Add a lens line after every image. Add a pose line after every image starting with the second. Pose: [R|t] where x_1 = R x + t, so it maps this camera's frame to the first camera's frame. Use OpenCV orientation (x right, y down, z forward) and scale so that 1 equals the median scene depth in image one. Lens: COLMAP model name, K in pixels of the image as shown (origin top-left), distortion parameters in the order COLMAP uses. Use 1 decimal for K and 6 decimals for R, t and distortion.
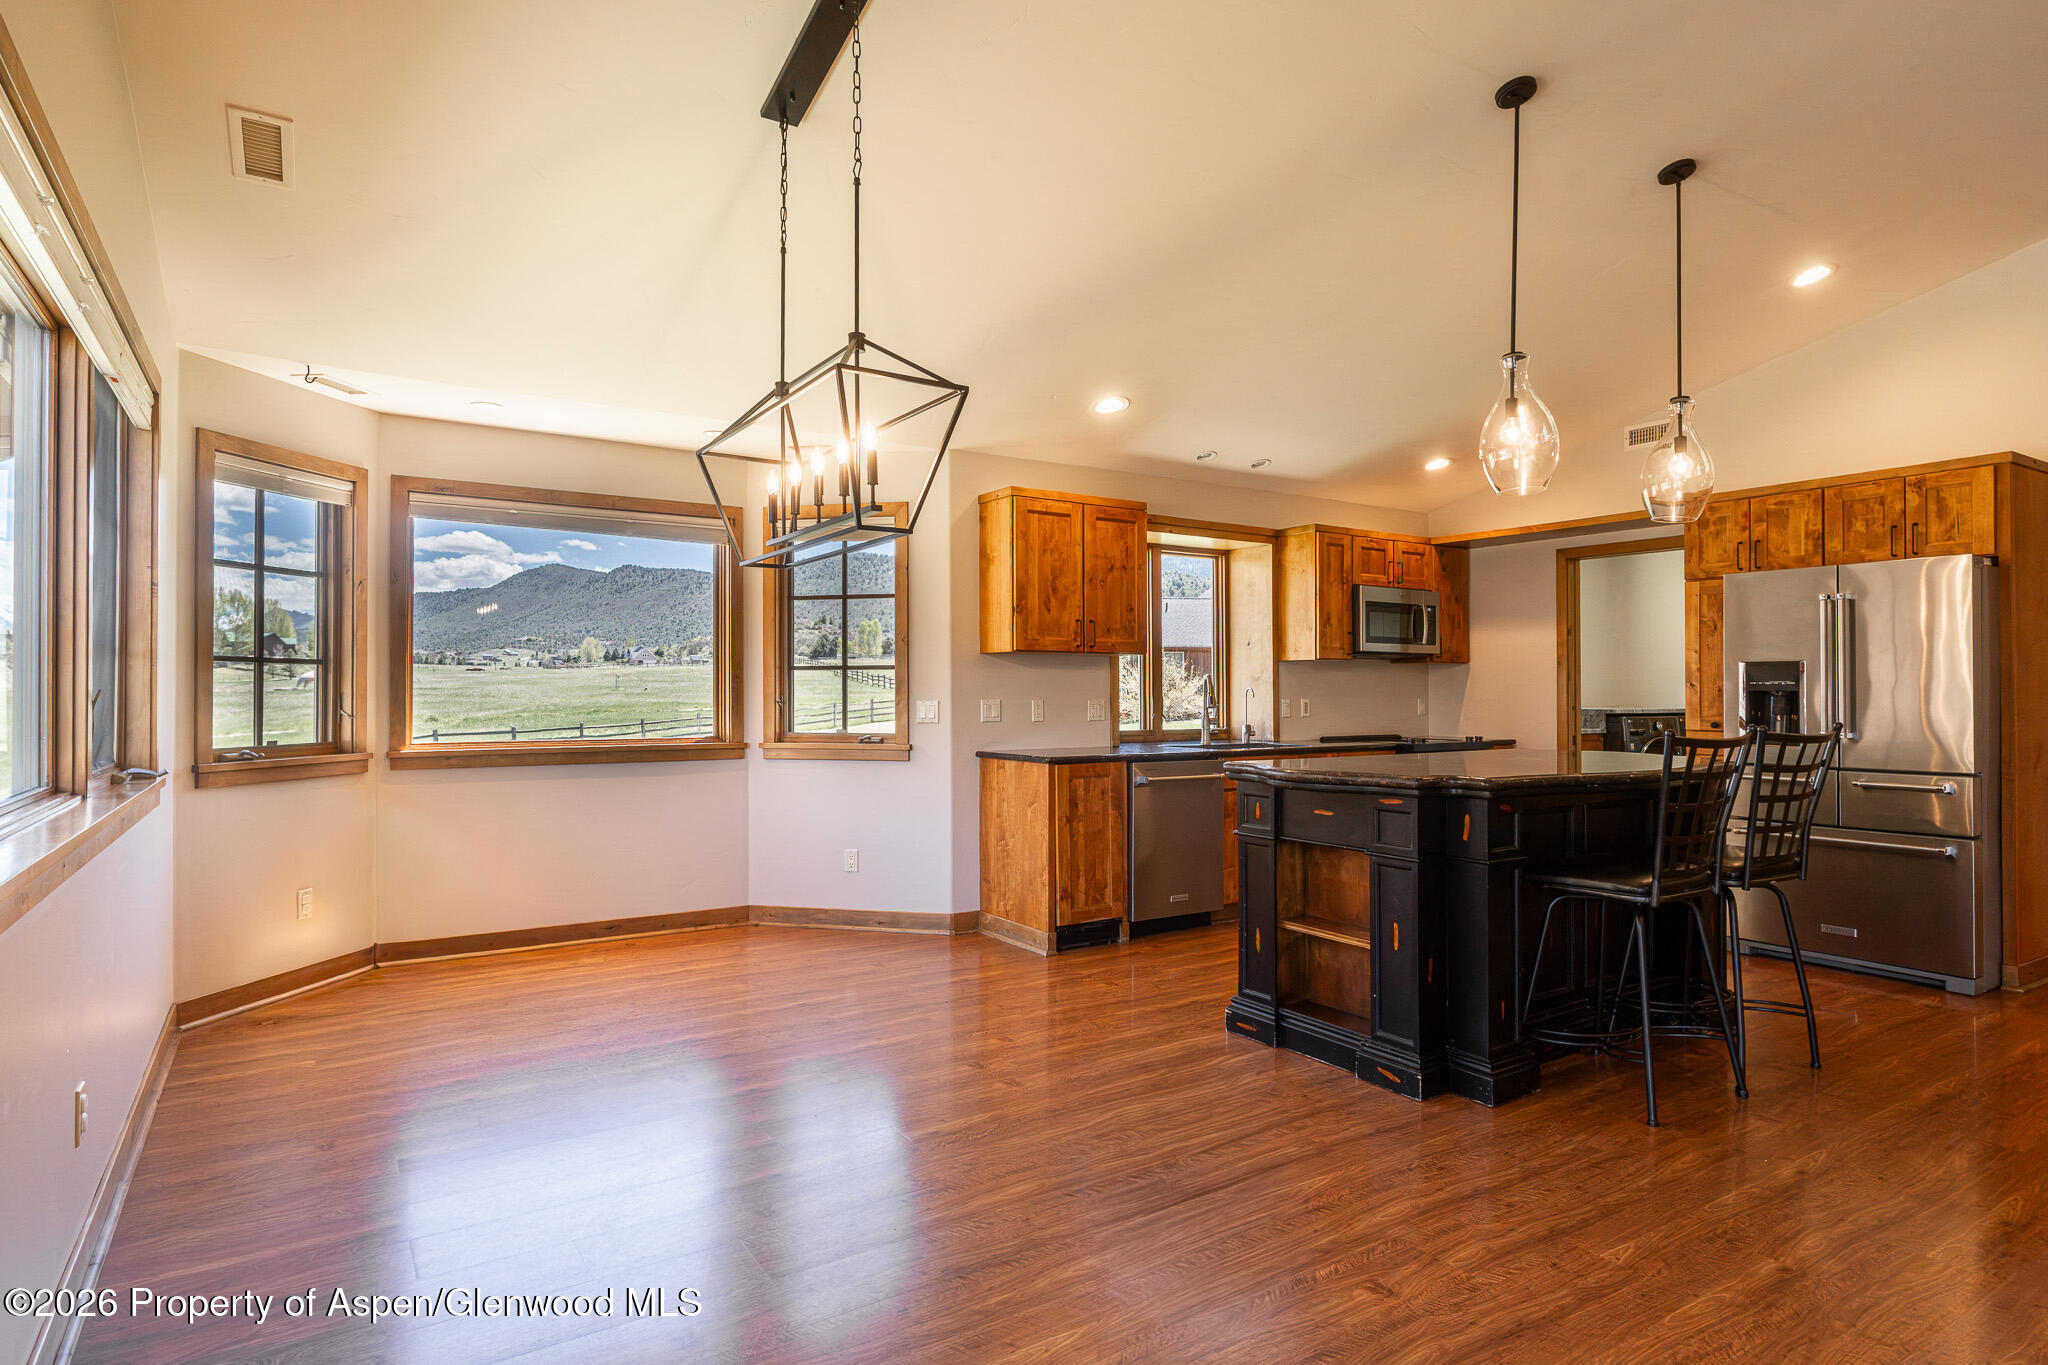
lens RADIAL K [[1096.5, 0, 1024.0], [0, 1096.5, 682.5], [0, 0, 1]] dist [0.001687, 0.000259]
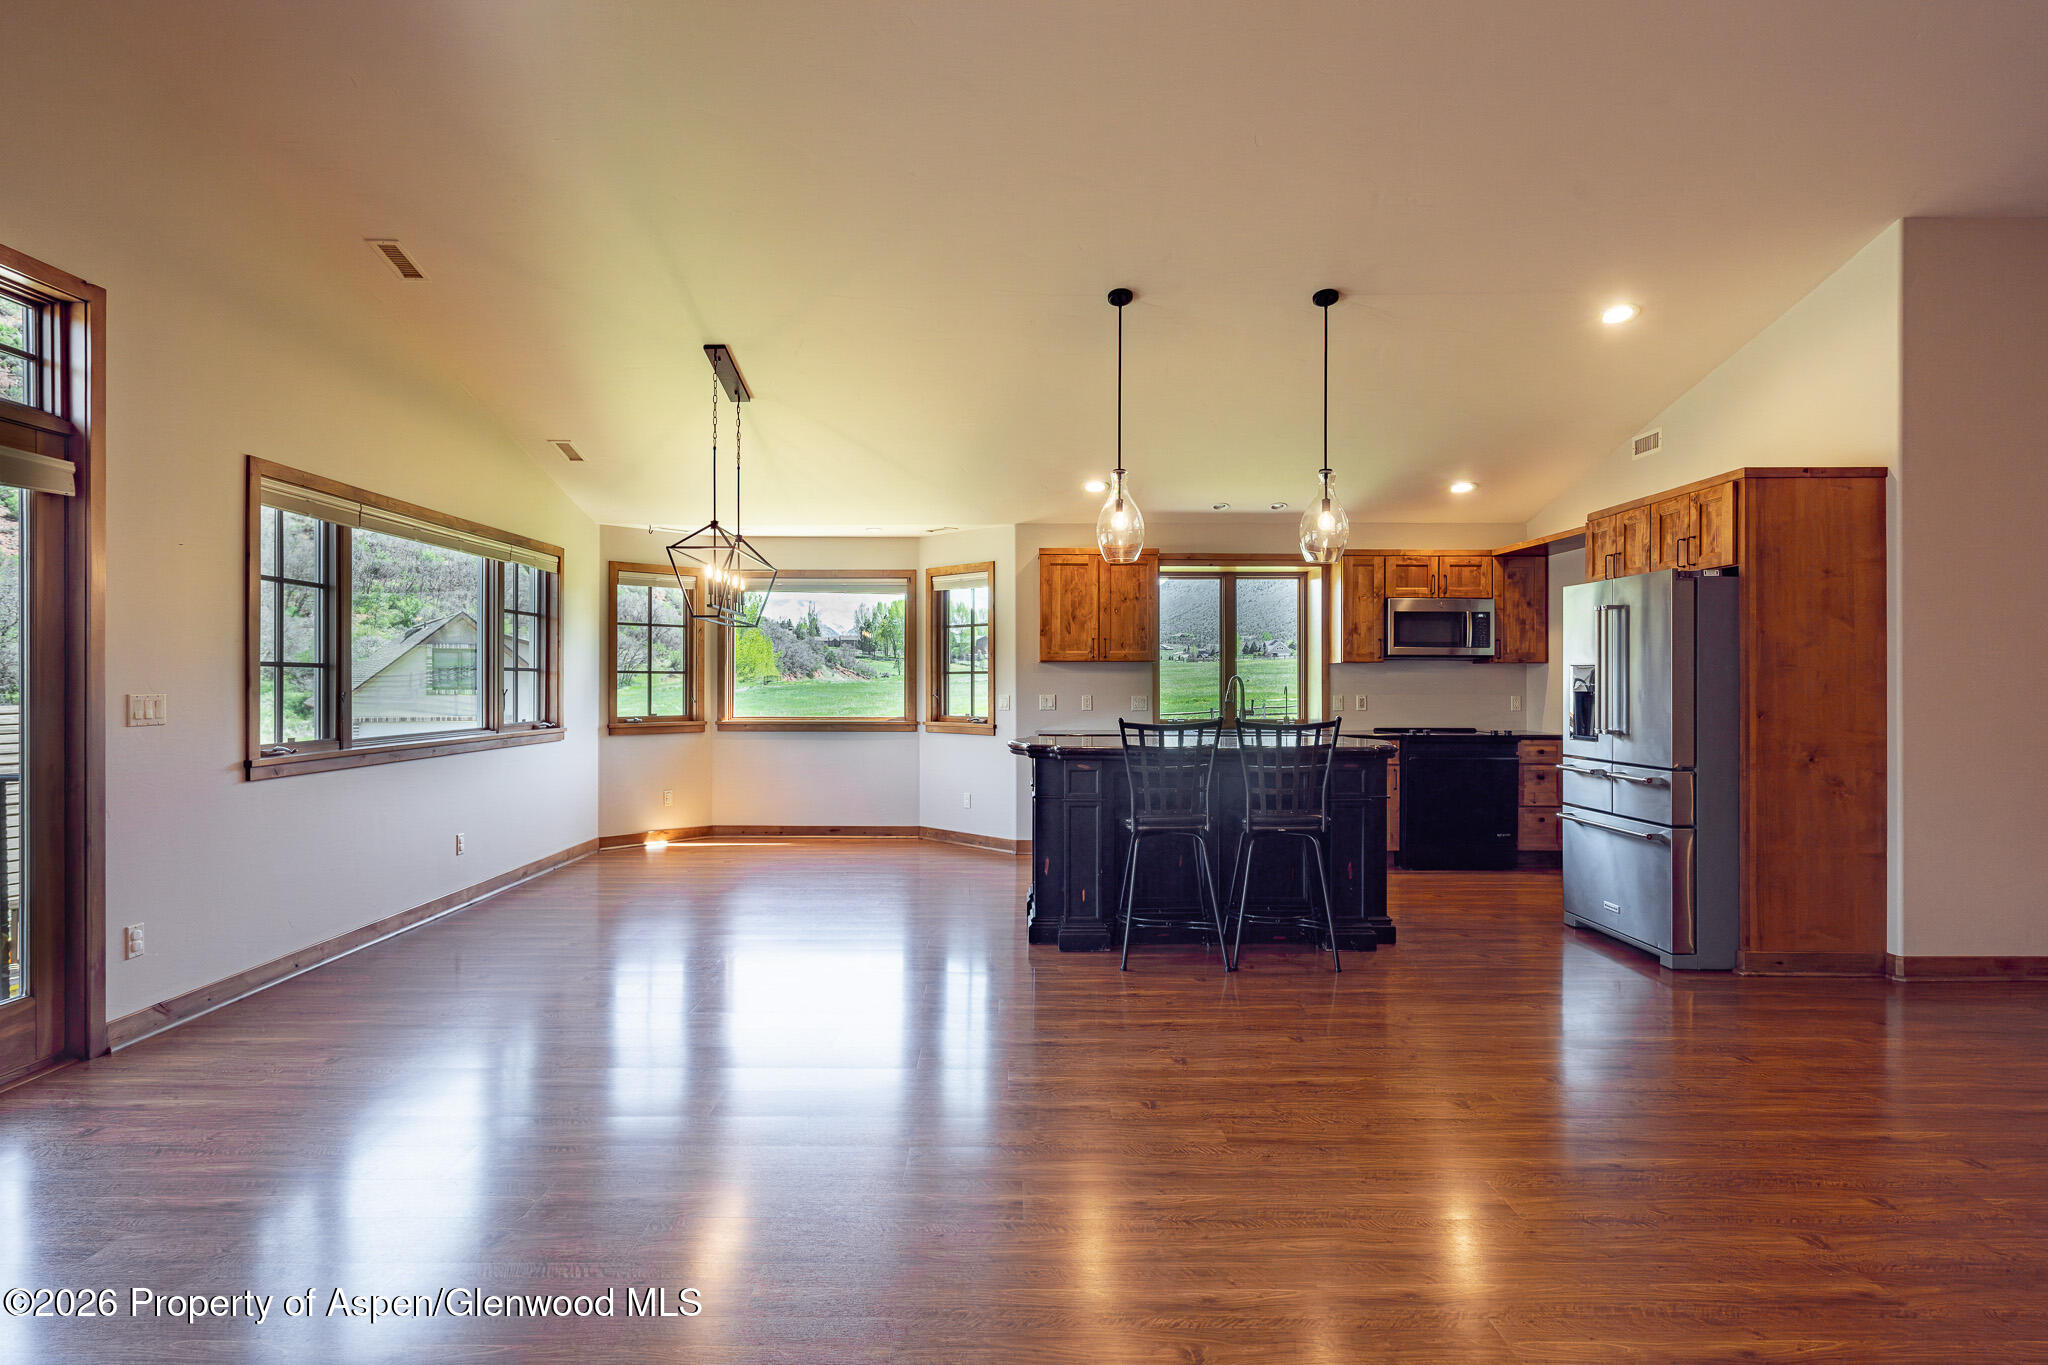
lens RADIAL K [[1096.5, 0, 1024.0], [0, 1096.5, 682.5], [0, 0, 1]] dist [0.001687, 0.000259]
pose [[0.842994, -0.000284, -0.537923, 0.739973], [0.003835, 0.999978, 0.005482, -0.008414], [0.537909, -0.006684, 0.842976, -0.236046]]
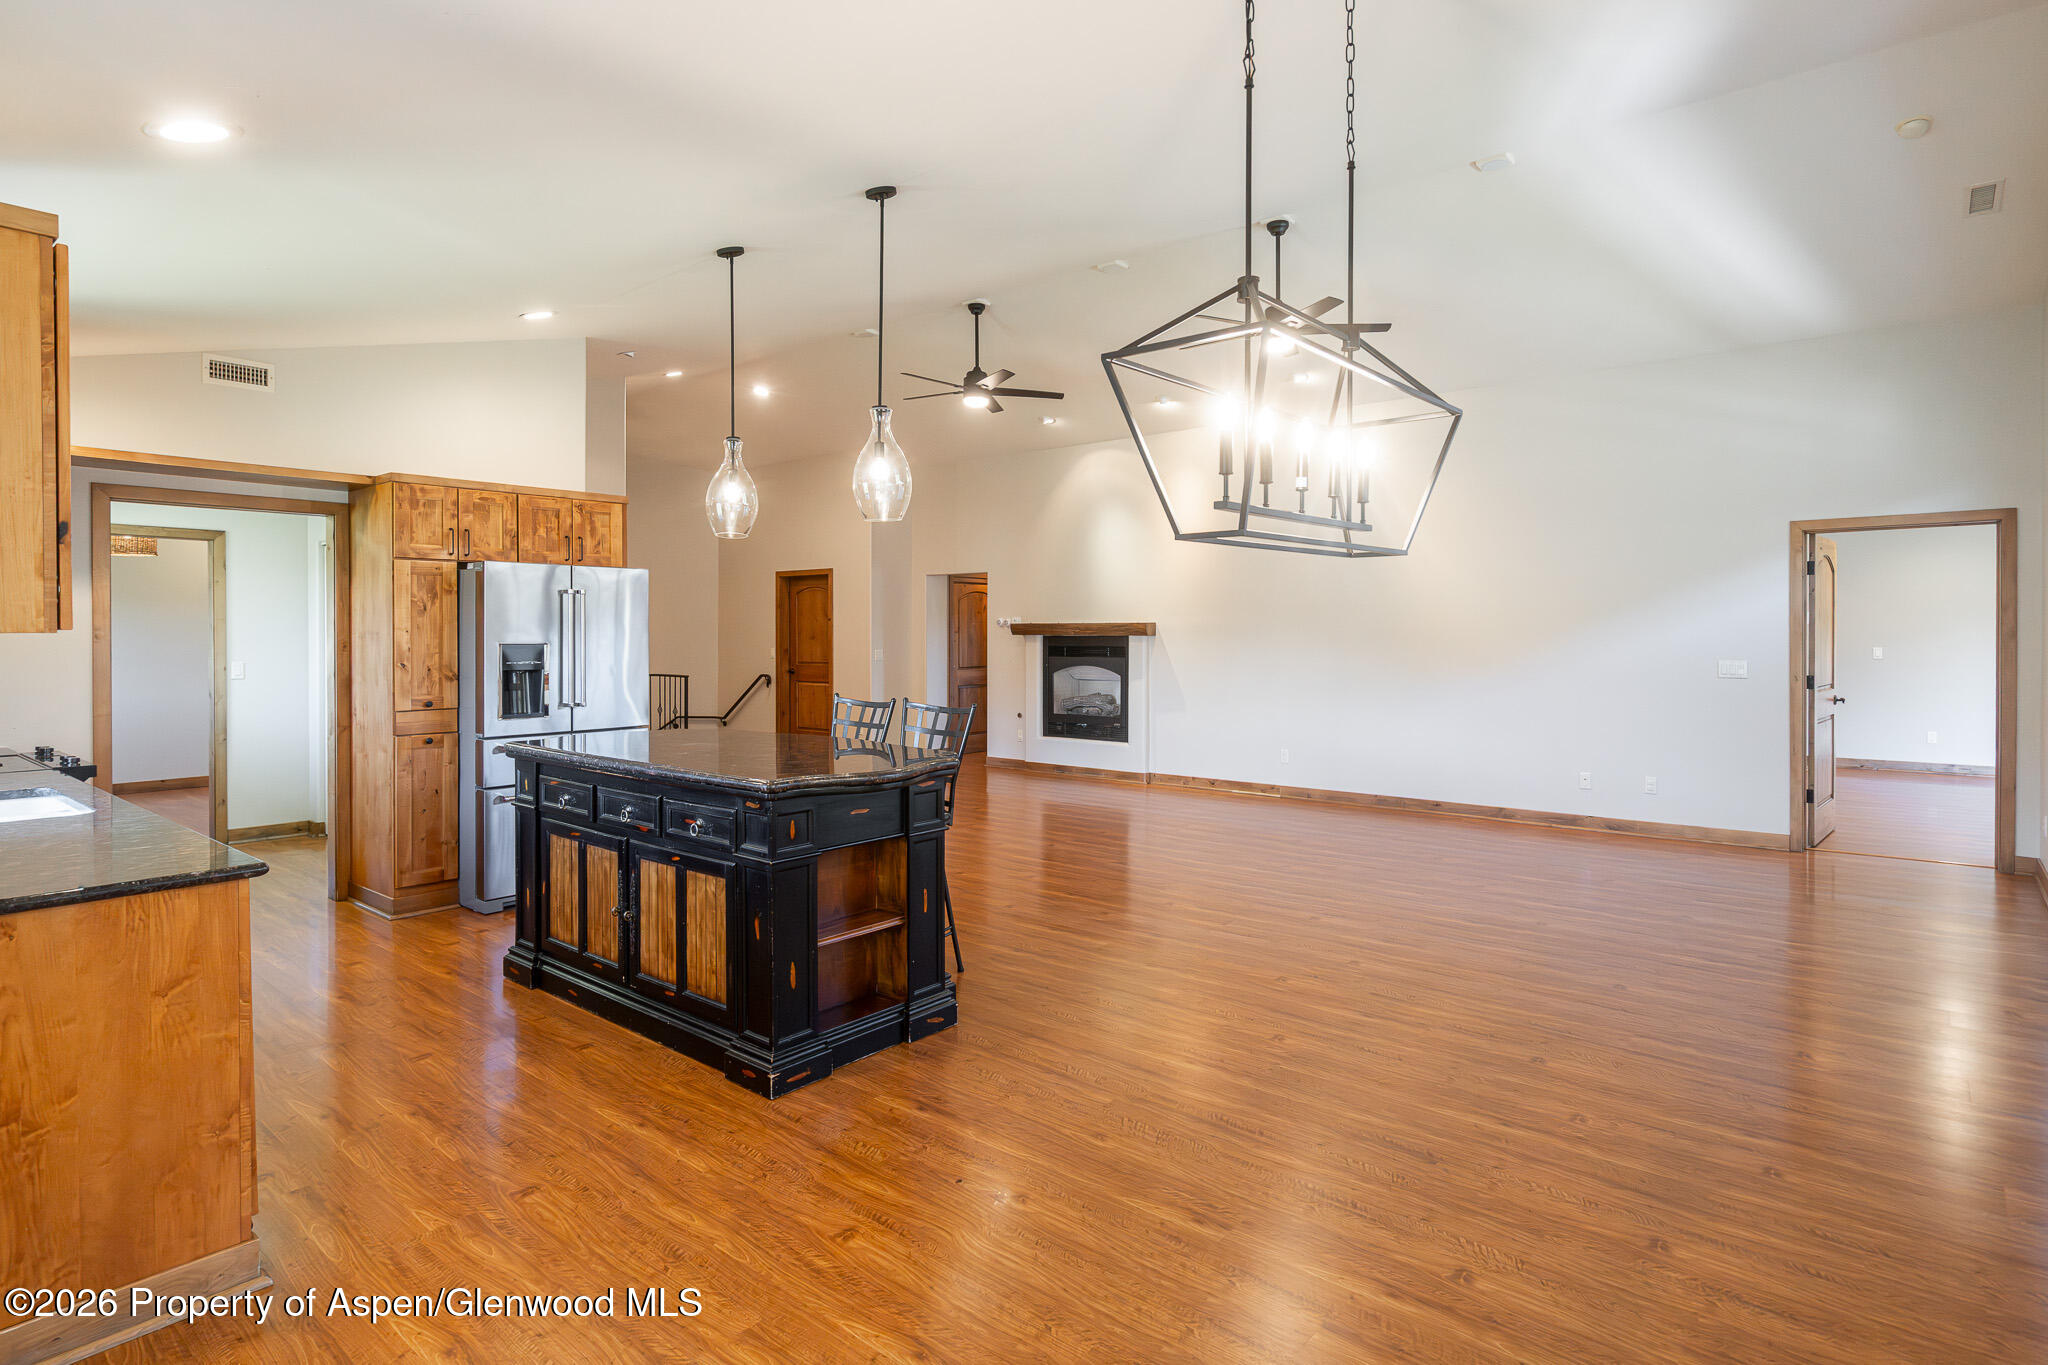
lens RADIAL K [[1054.4, 0, 1012.9], [0, 1054.4, 633.7], [0, 0, 1]] dist [0.001294, 0.000524]
pose [[-0.277683, -0.000575, 0.960672, -0.461858], [-0.005569, 0.999984, -0.001012, -0.028691], [-0.960657, -0.005631, -0.277682, 0.754697]]
